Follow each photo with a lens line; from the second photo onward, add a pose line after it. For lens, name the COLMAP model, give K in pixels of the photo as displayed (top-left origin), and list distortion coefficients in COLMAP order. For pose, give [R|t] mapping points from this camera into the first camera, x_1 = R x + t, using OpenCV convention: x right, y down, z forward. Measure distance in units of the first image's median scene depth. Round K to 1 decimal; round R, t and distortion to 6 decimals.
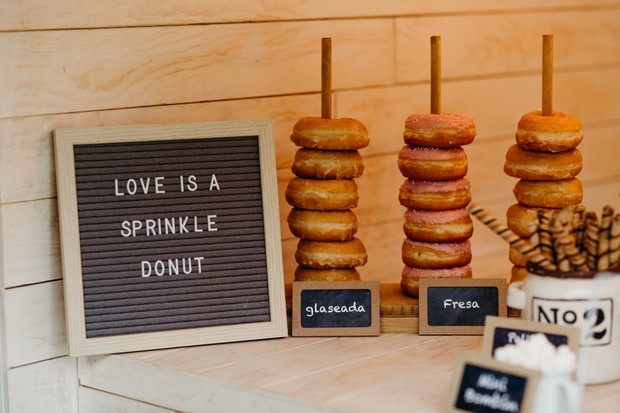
lens RADIAL K [[1565.7, 0, 310.0], [0, 1565.7, 206.5], [0, 0, 1]] dist [0.105268, 0.376600]
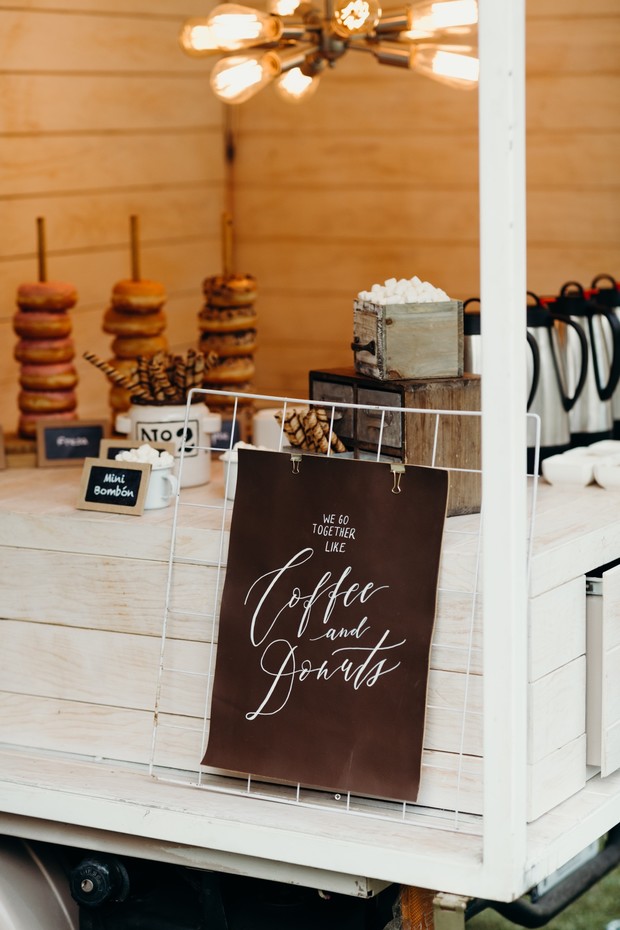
lens RADIAL K [[2348.6, 0, 310.0], [0, 2348.6, 465.0], [0, 0, 1]] dist [0.105268, 0.376600]
pose [[0.967185, -0.040116, 0.250886, -0.199485], [0.038829, 0.999195, 0.010082, 0.077197], [-0.251089, -0.000010, 0.967964, -0.871036]]
